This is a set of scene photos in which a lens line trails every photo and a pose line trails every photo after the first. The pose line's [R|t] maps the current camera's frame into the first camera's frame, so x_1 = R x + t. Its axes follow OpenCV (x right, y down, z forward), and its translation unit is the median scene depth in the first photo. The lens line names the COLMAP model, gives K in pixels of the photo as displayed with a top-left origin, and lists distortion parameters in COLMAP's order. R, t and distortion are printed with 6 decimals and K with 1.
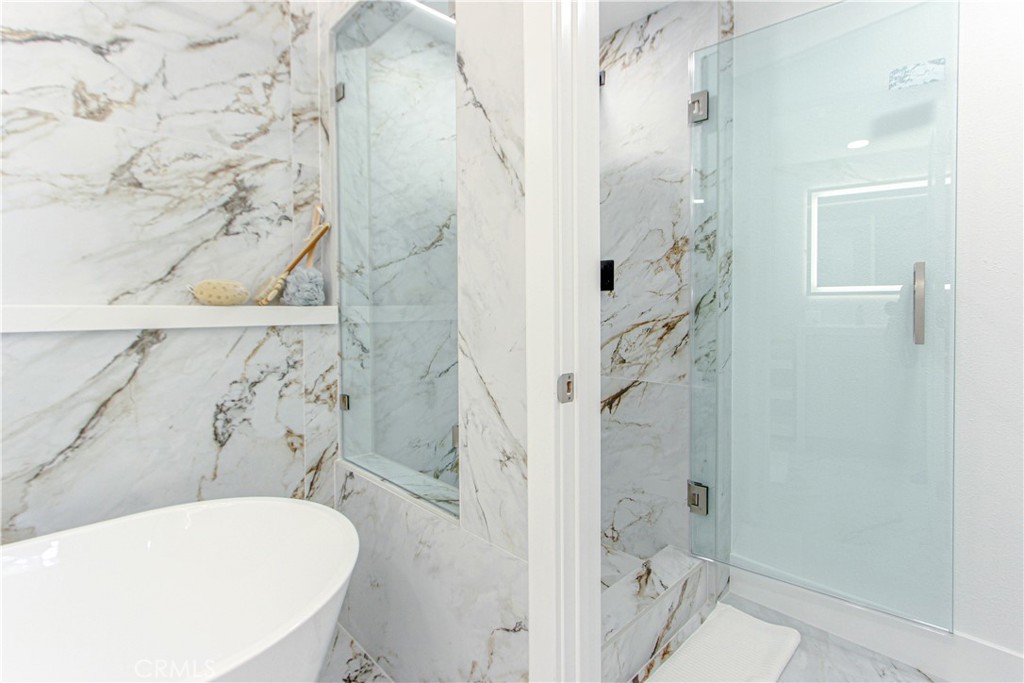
lens RADIAL K [[477.2, 0, 510.8], [0, 477.2, 318.8], [0, 0, 1]] dist [-0.007925, 0.004615]
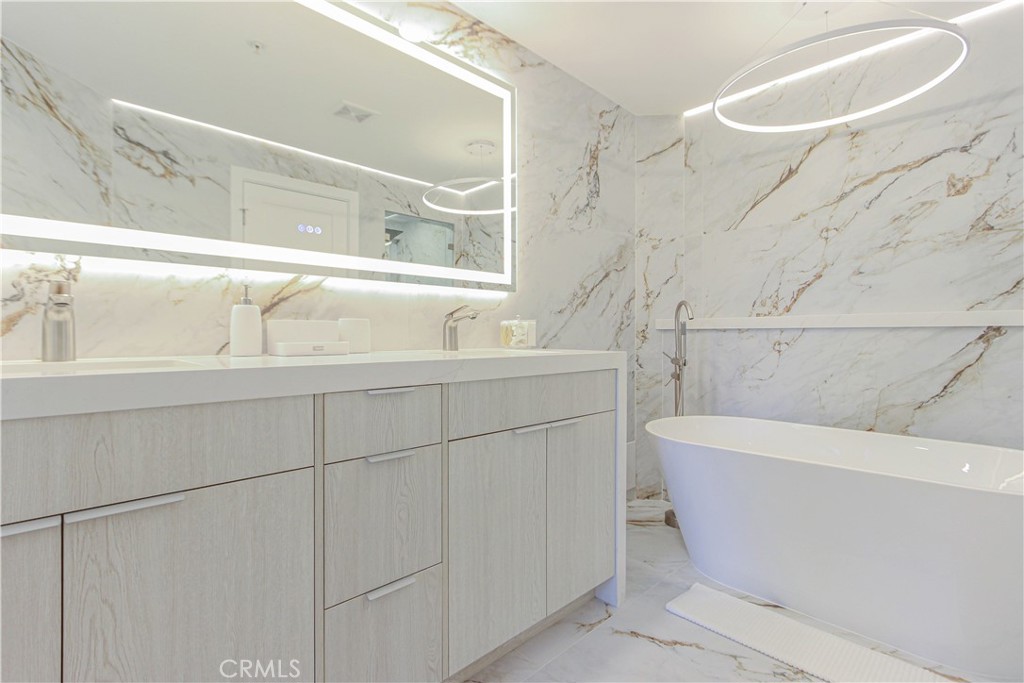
lens RADIAL K [[477.2, 0, 508.2], [0, 477.2, 334.0], [0, 0, 1]] dist [-0.007925, 0.004615]
pose [[-0.001441, 0.005000, -0.999986, 0.662137], [-0.020070, 0.999786, 0.005028, 0.063251], [0.999798, 0.020077, -0.001341, -0.458480]]
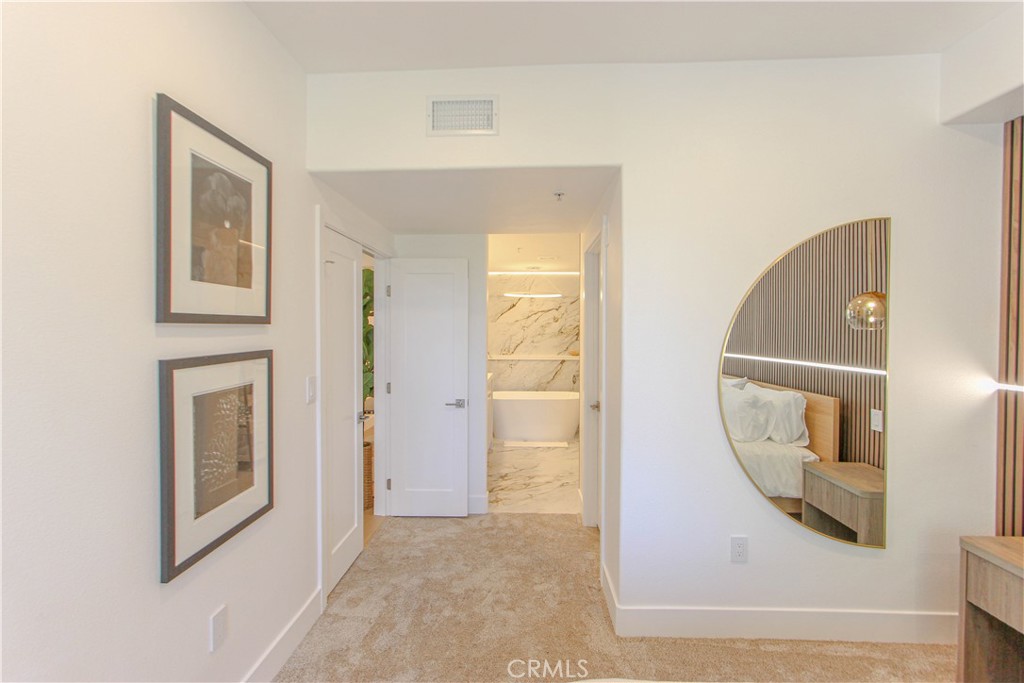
lens RADIAL K [[477.2, 0, 511.7], [0, 477.2, 336.2], [0, 0, 1]] dist [-0.007925, 0.004615]
pose [[0.696487, 0.011932, -0.717470, 2.608769], [-0.019521, 0.999807, -0.002323, -0.212830], [0.717304, 0.015623, 0.696585, -3.070665]]
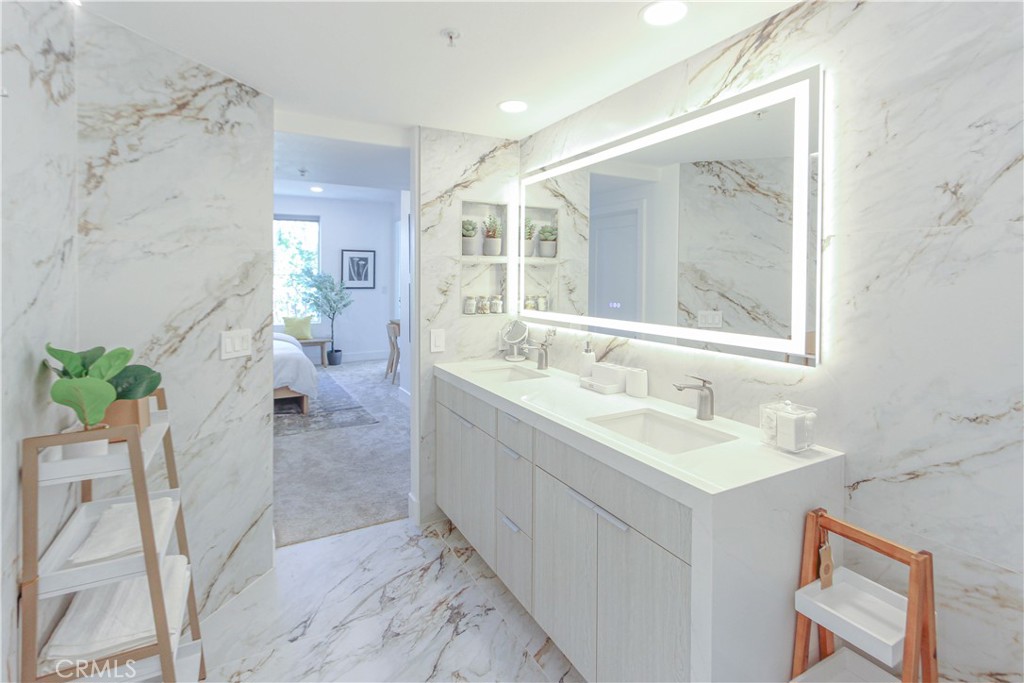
lens RADIAL K [[477.2, 0, 517.0], [0, 477.2, 282.5], [0, 0, 1]] dist [-0.007925, 0.004615]
pose [[-0.967827, -0.002114, 0.251608, -0.512527], [0.004173, 0.999692, 0.024451, -0.279987], [-0.251582, 0.024714, -0.967520, 0.739090]]
